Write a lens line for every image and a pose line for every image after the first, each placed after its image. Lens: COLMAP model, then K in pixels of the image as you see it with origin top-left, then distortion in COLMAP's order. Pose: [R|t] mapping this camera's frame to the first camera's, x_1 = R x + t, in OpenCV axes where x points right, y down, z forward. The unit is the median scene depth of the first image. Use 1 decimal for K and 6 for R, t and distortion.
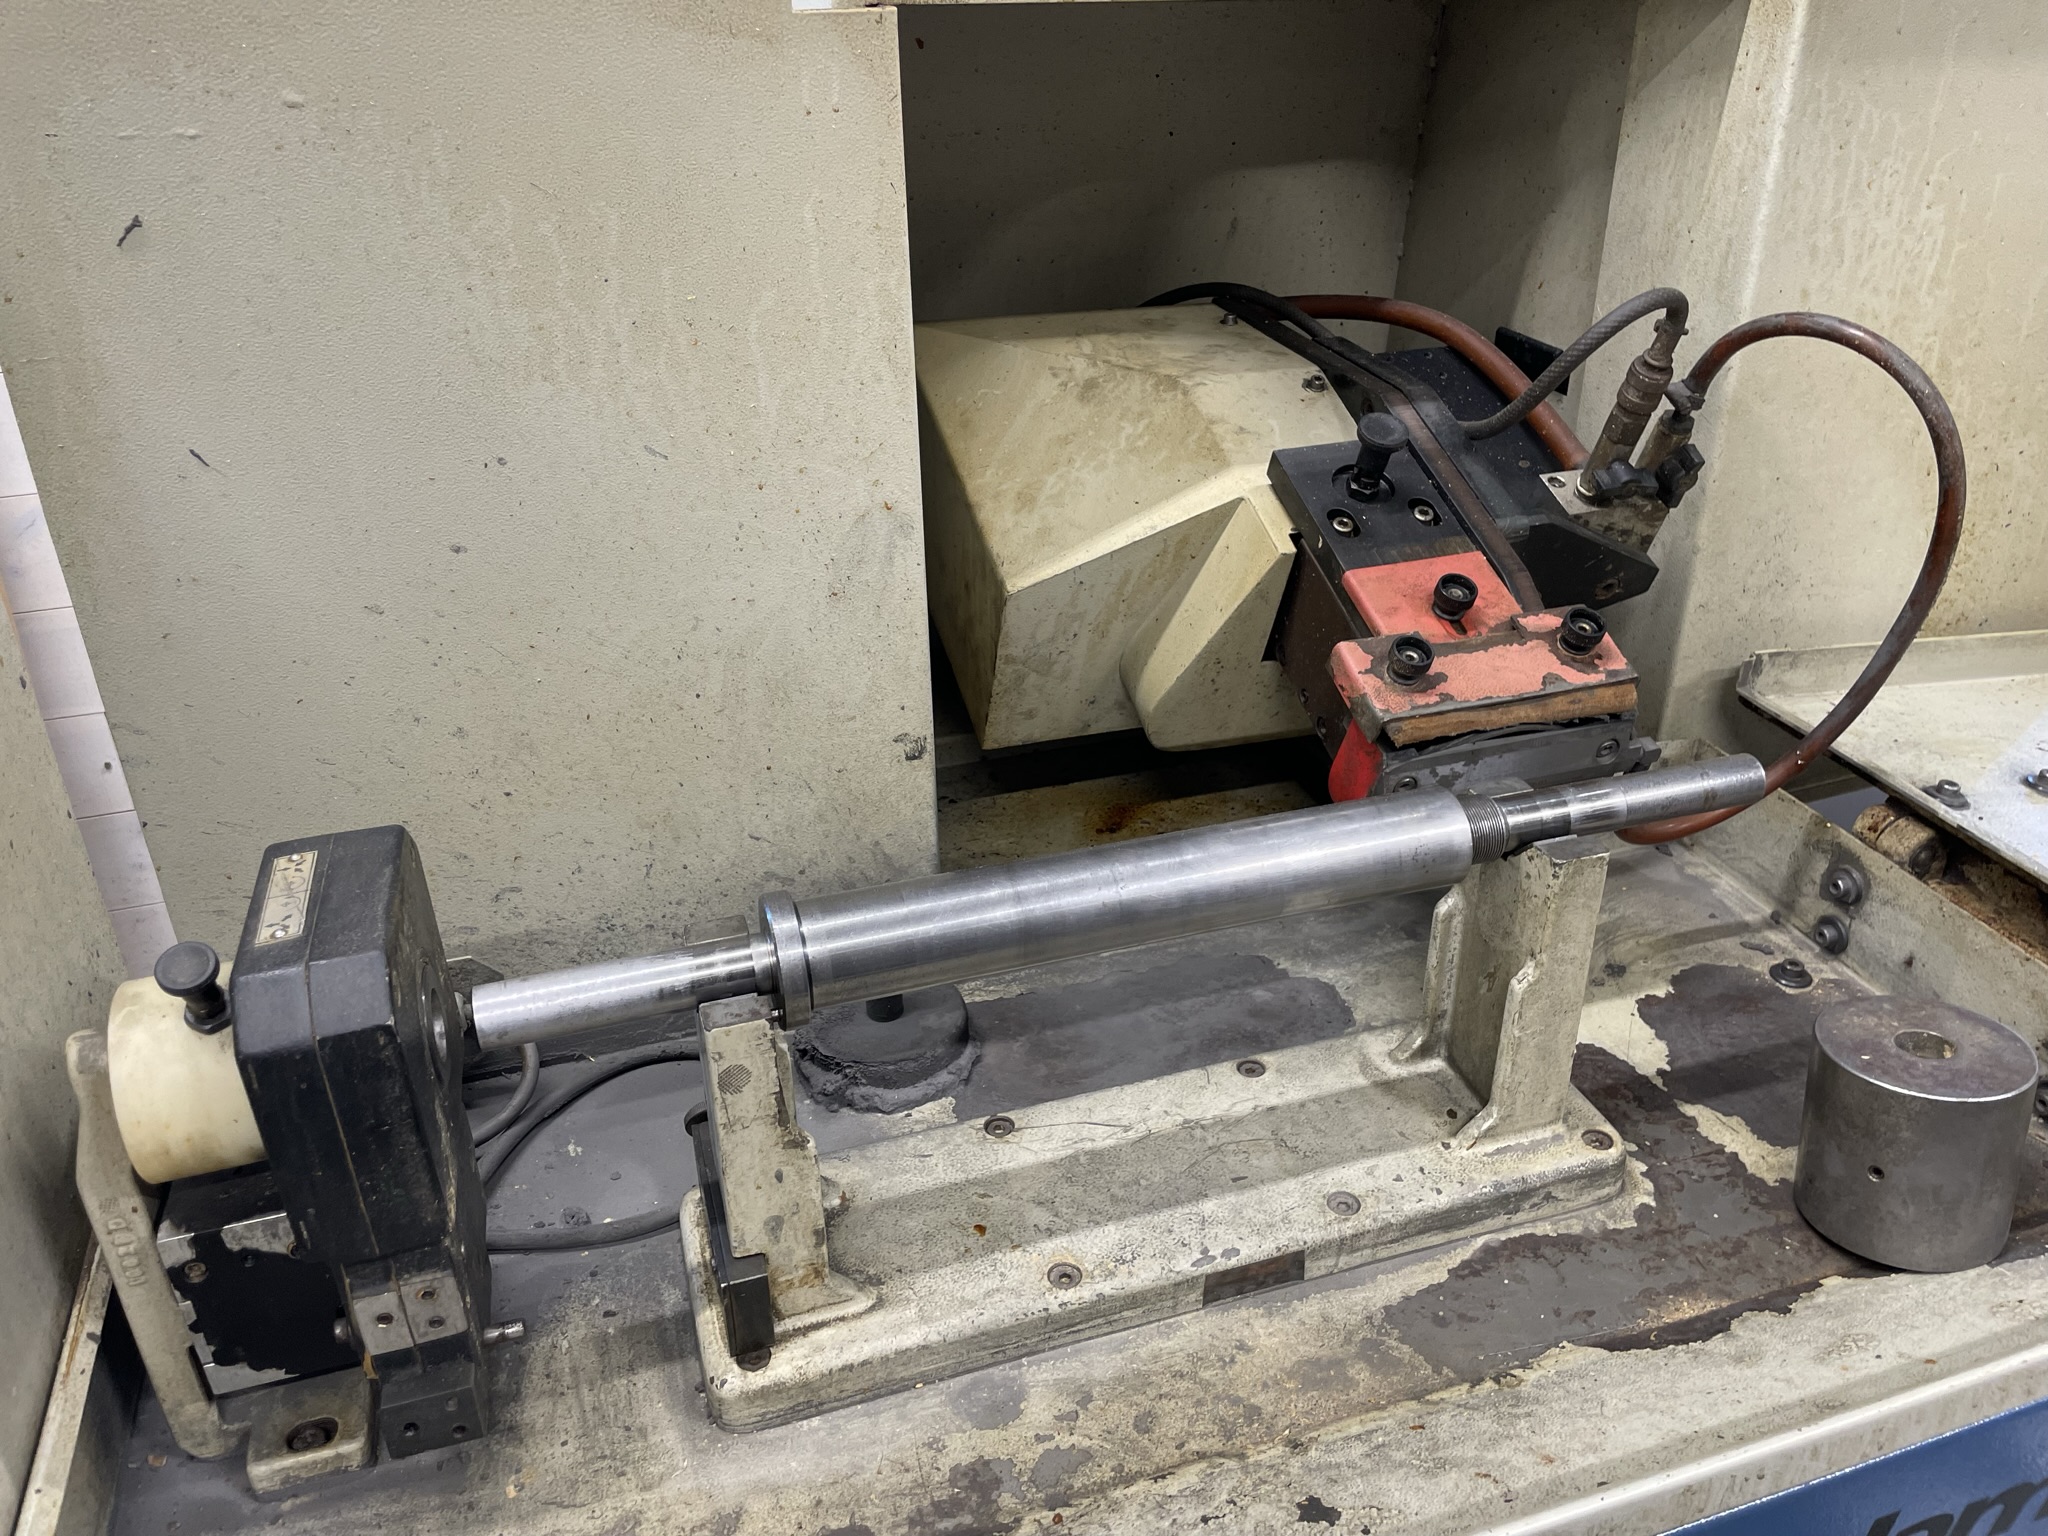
lens RADIAL K [[1562.3, 0, 1028.6], [0, 1562.3, 761.4], [0, 0, 1]] dist [0.093697, -0.132867]
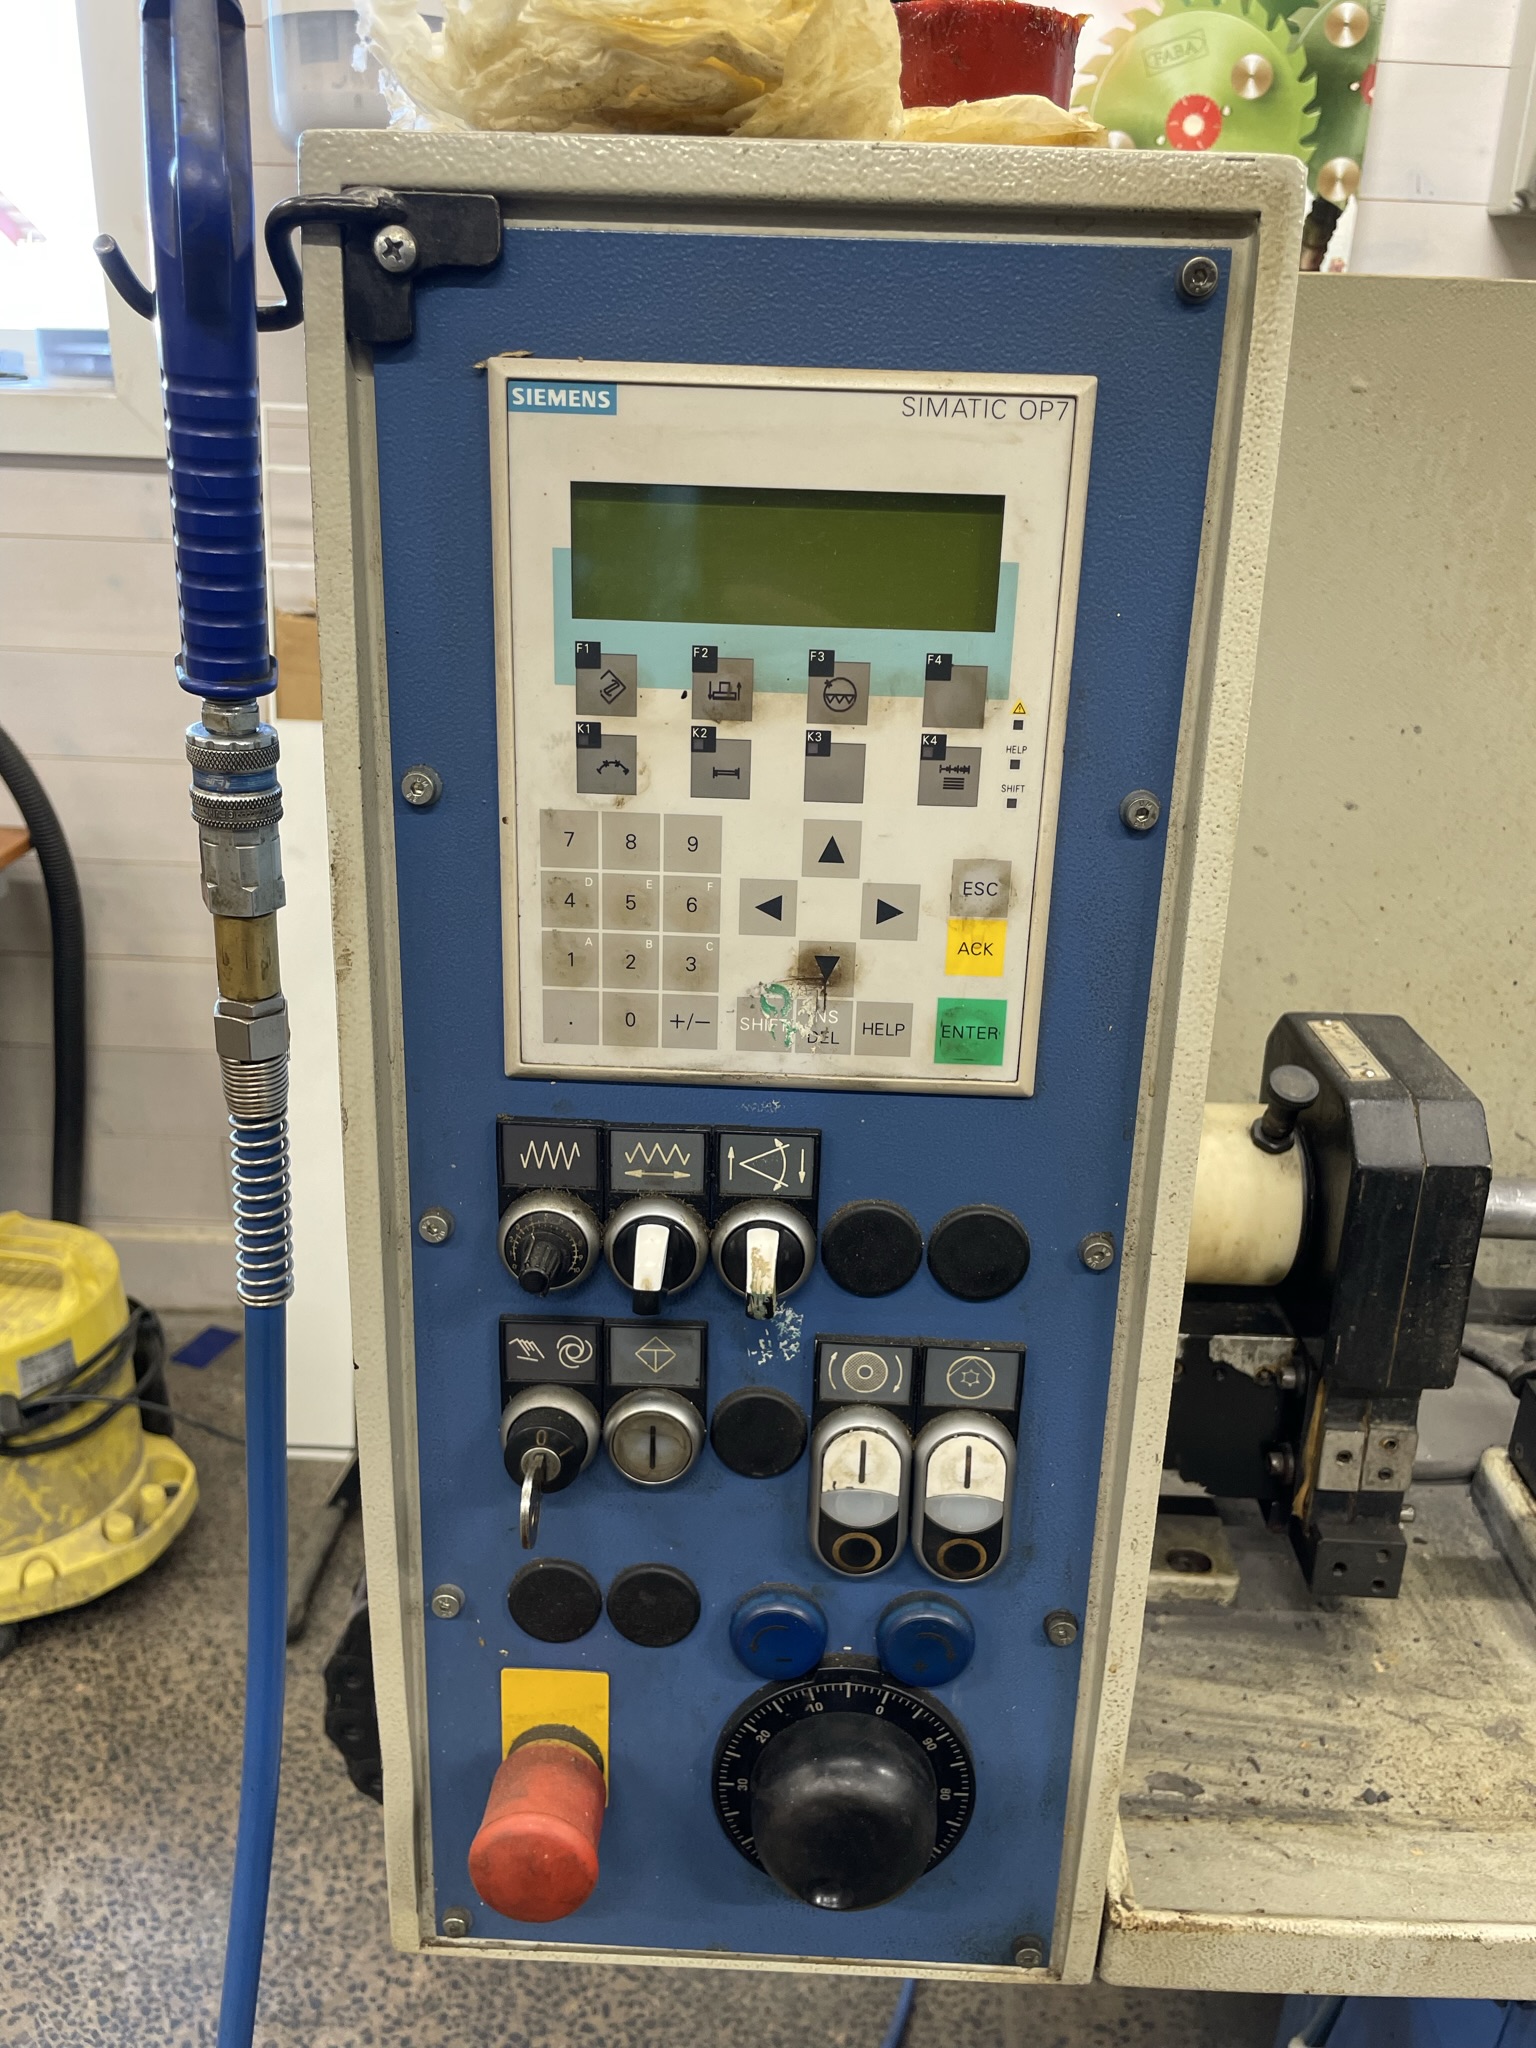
lens RADIAL K [[1581.2, 0, 769.9], [0, 1581.2, 1053.9], [0, 0, 1]] dist [0.078554, -0.117520]
pose [[0.941908, 0.167732, -0.290991, -0.340034], [-0.193027, 0.979339, -0.060301, 0.151822], [0.274864, 0.112967, 0.954824, -0.114987]]
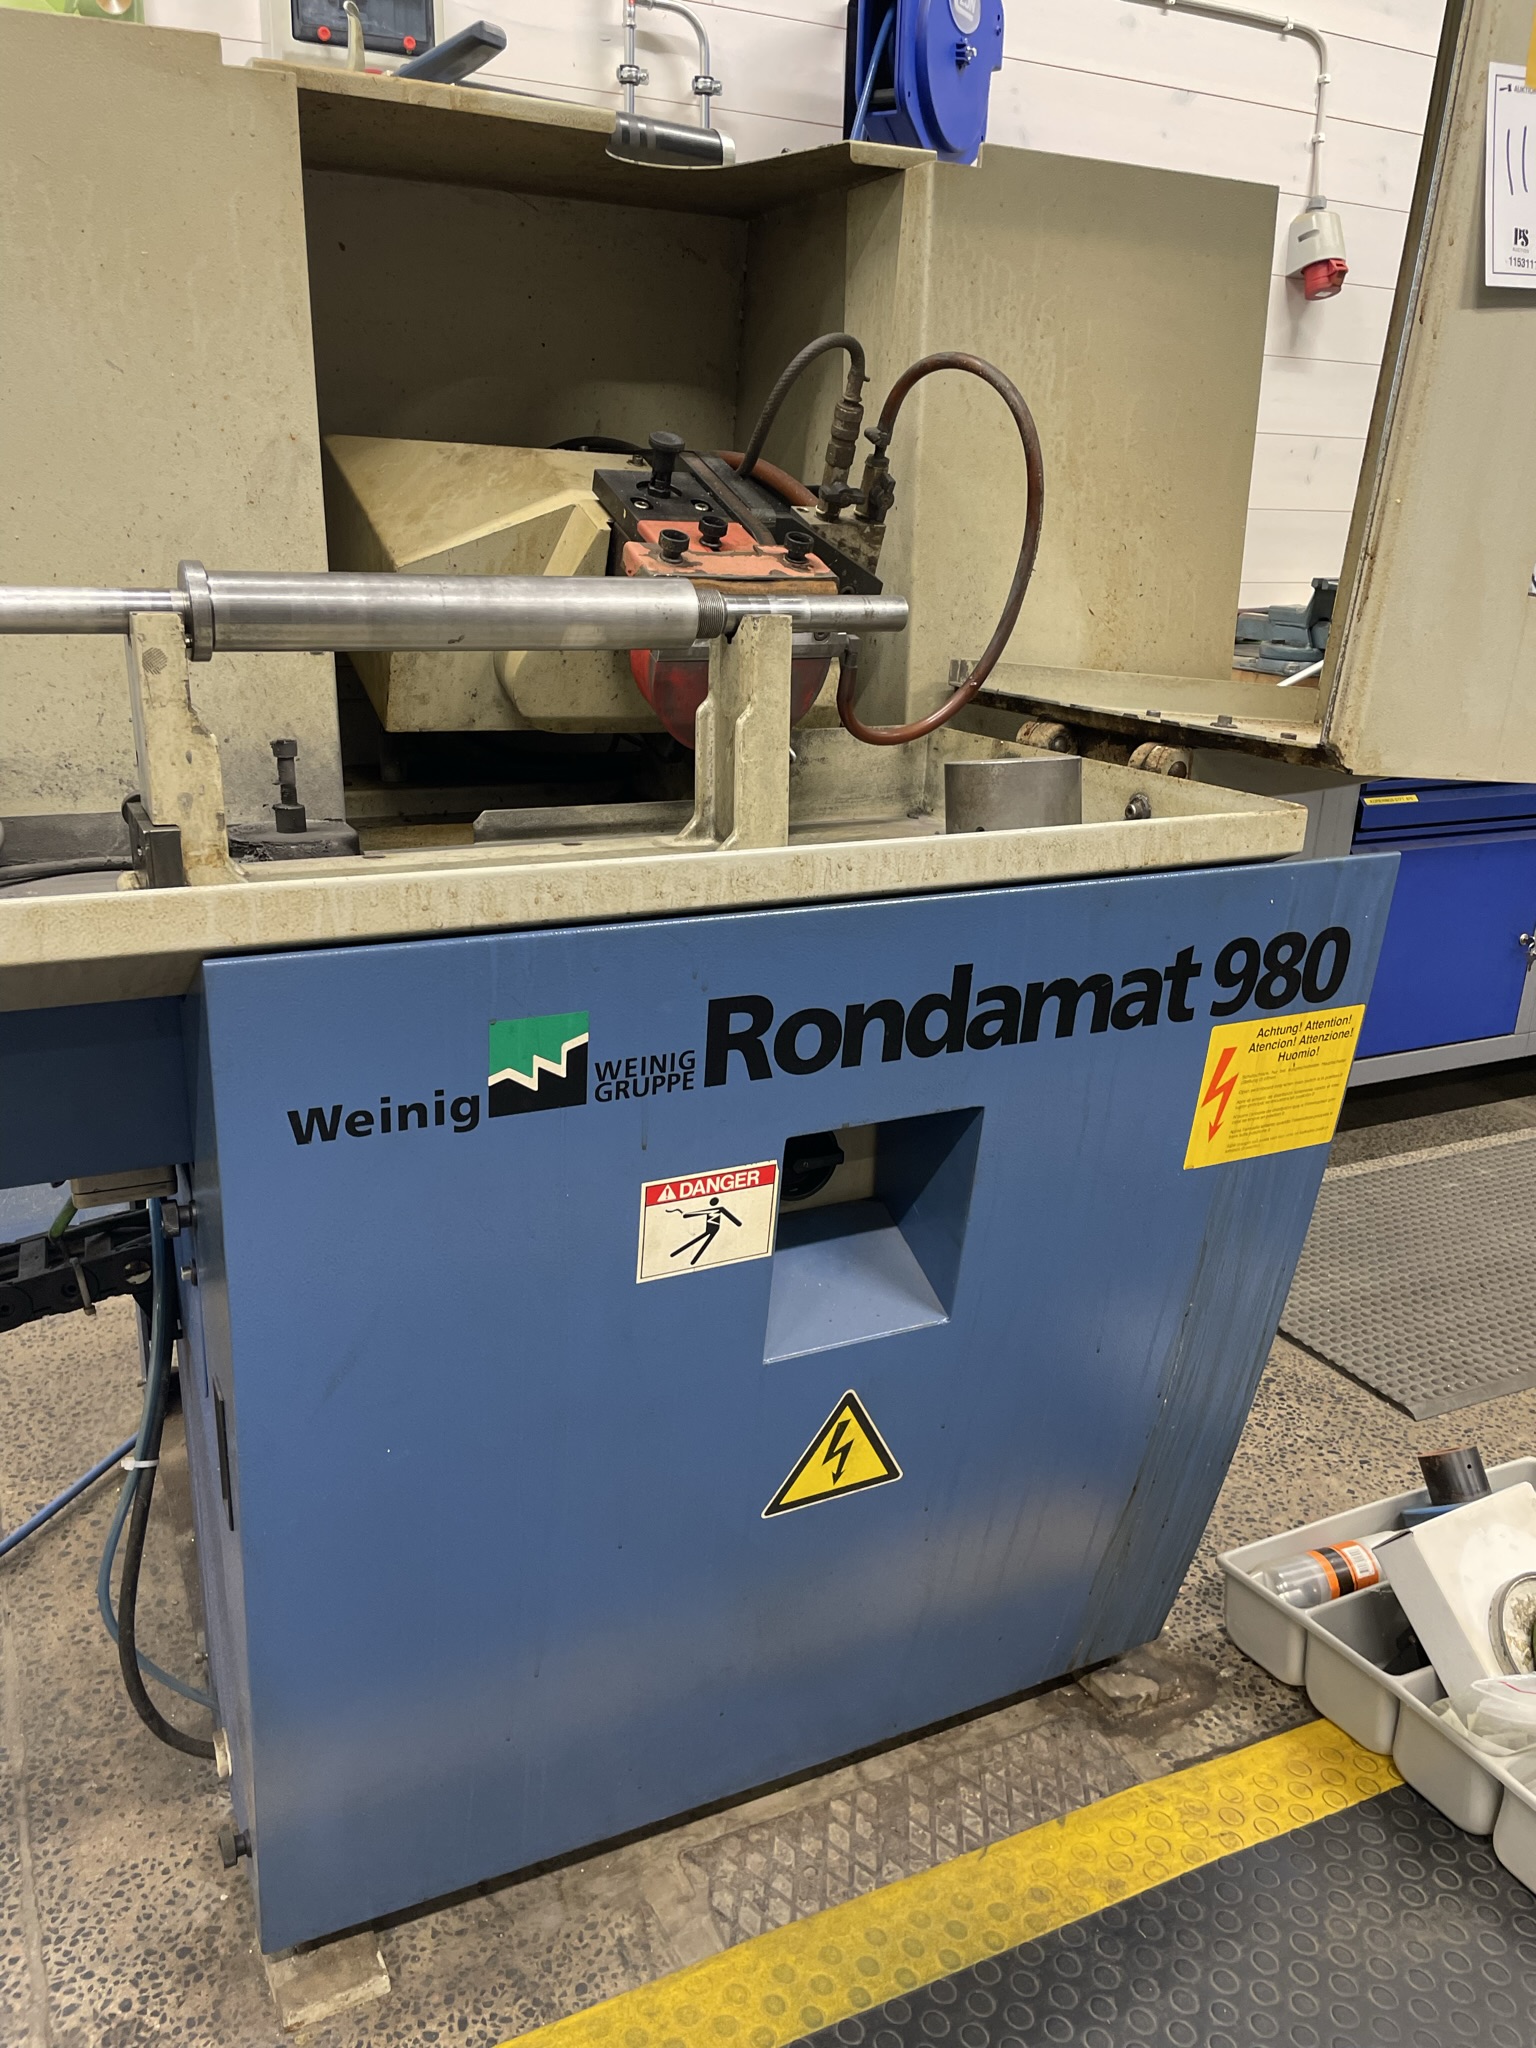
lens RADIAL K [[1573.9, 0, 773.2], [0, 1573.9, 1044.9], [0, 0, 1]] dist [0.081792, -0.115233]
pose [[0.988808, -0.012601, 0.148661, 0.103101], [0.039090, 0.983500, -0.176636, 0.575850], [-0.143983, 0.180471, 0.972985, -0.291694]]
